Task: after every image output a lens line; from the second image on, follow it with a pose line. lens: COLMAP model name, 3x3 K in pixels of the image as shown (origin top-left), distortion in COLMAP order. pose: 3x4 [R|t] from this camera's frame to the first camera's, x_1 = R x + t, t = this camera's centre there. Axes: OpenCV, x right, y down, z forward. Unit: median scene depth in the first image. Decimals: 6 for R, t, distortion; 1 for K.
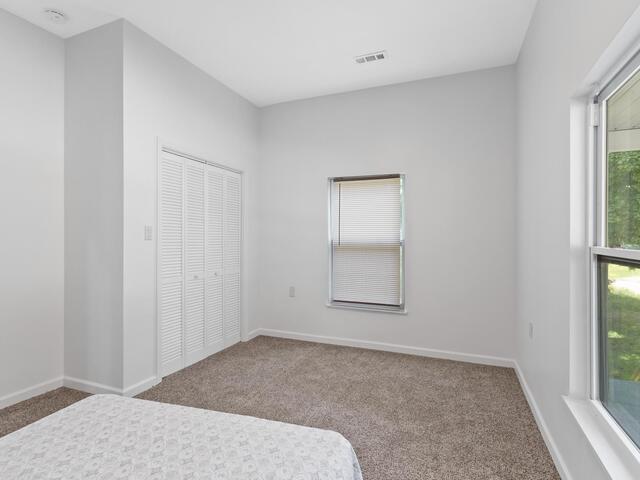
lens RADIAL K [[341.8, 0, 318.6], [0, 341.8, 237.7], [0, 0, 1]] dist [0.002351, 0.000370]
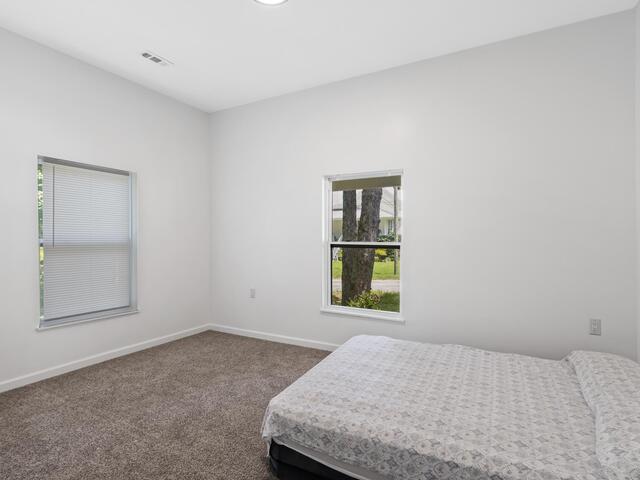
lens RADIAL K [[341.8, 0, 318.6], [0, 341.8, 237.7], [0, 0, 1]] dist [0.002351, 0.000370]
pose [[0.124309, -0.002506, 0.992240, -0.832309], [-0.001563, 0.999995, 0.002722, -0.001090], [-0.992242, -0.001889, 0.124304, 0.417289]]
